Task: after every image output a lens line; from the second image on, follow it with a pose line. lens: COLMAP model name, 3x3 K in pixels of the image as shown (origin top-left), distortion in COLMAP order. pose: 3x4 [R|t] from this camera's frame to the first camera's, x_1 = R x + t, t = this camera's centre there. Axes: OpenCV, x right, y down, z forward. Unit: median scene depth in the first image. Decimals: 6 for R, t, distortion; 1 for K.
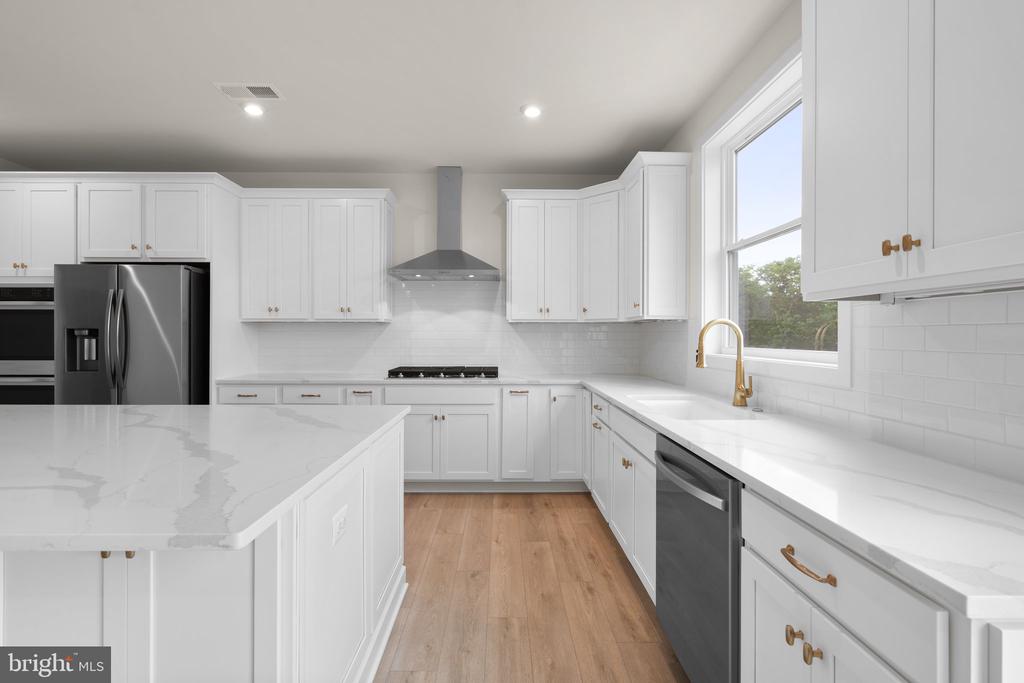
lens RADIAL K [[469.6, 0, 508.0], [0, 469.6, 332.6], [0, 0, 1]] dist [-0.005182, 0.000085]
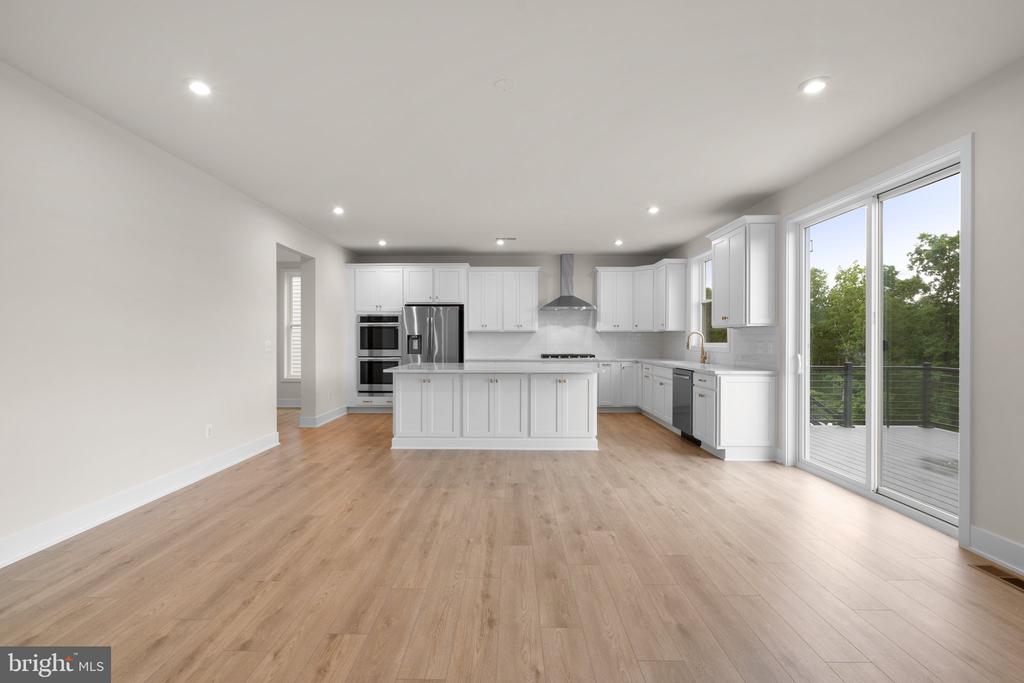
lens RADIAL K [[468.6, 0, 512.0], [0, 468.6, 341.5], [0, 0, 1]] dist [-0.001727, -0.000303]
pose [[0.999884, -0.000603, -0.015215, -0.382011], [0.000737, 0.999961, 0.008794, 0.002417], [0.015209, -0.008804, 0.999846, -1.158000]]
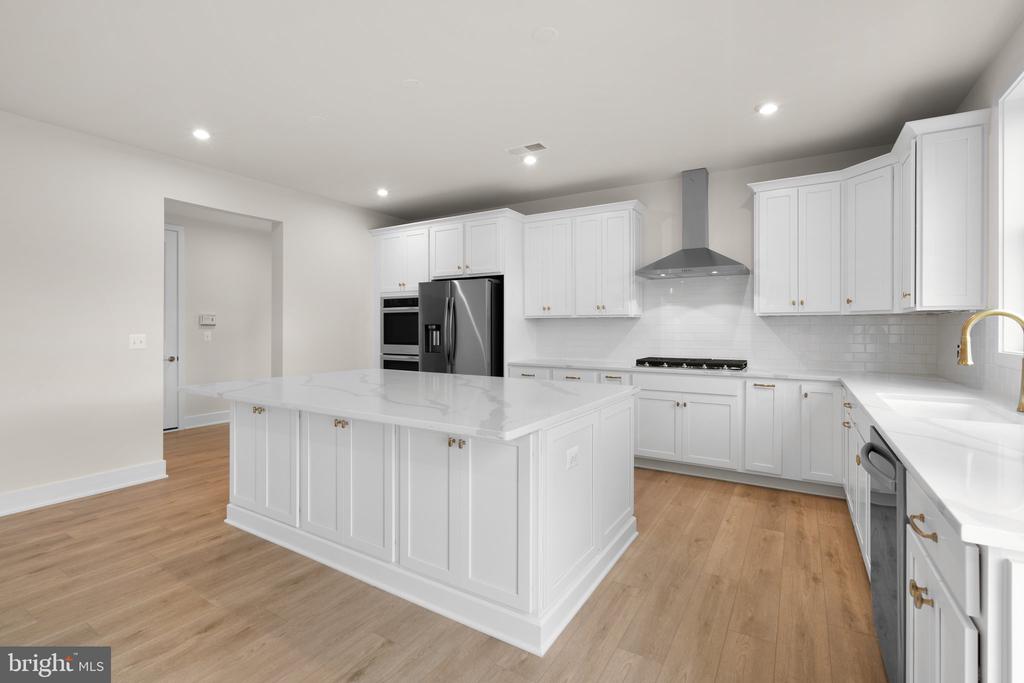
lens RADIAL K [[473.9, 0, 506.6], [0, 473.9, 327.0], [0, 0, 1]] dist [-0.002467, -0.000171]
pose [[0.840865, -0.002345, -0.541240, 0.110835], [0.002649, 0.999996, -0.000217, 0.000633], [0.541239, -0.001252, 0.840868, -0.145836]]
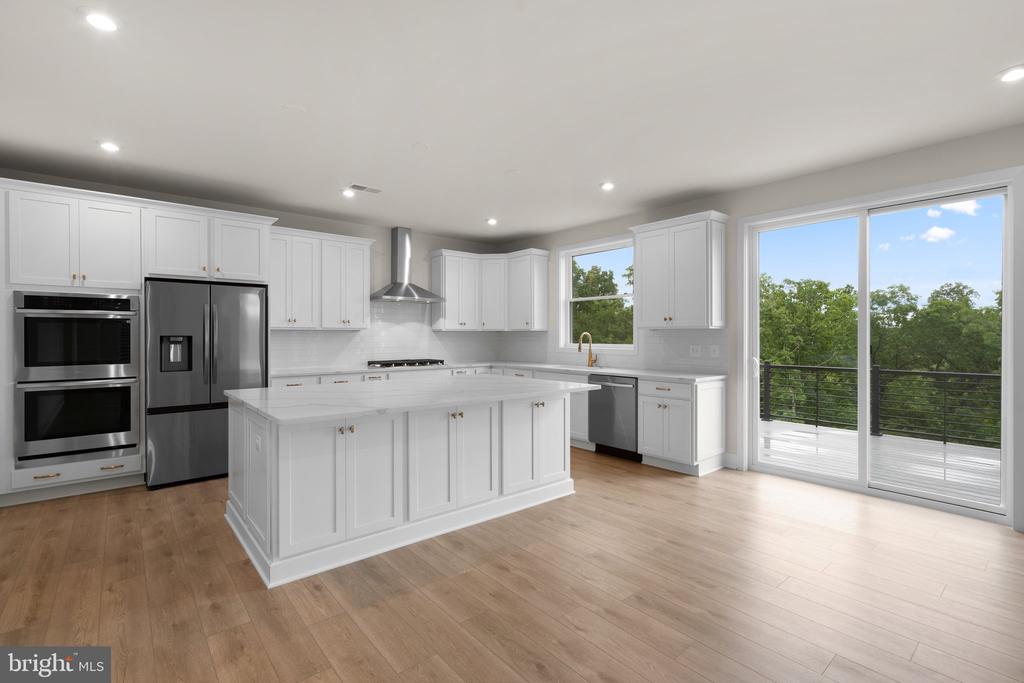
lens RADIAL K [[466.4, 0, 511.0], [0, 466.4, 332.3], [0, 0, 1]] dist [-0.002061, 0.000021]
pose [[0.773122, 0.002584, 0.634252, -0.936864], [-0.002148, 0.999997, -0.001457, -0.016418], [-0.634253, -0.000236, 0.773125, -0.440483]]
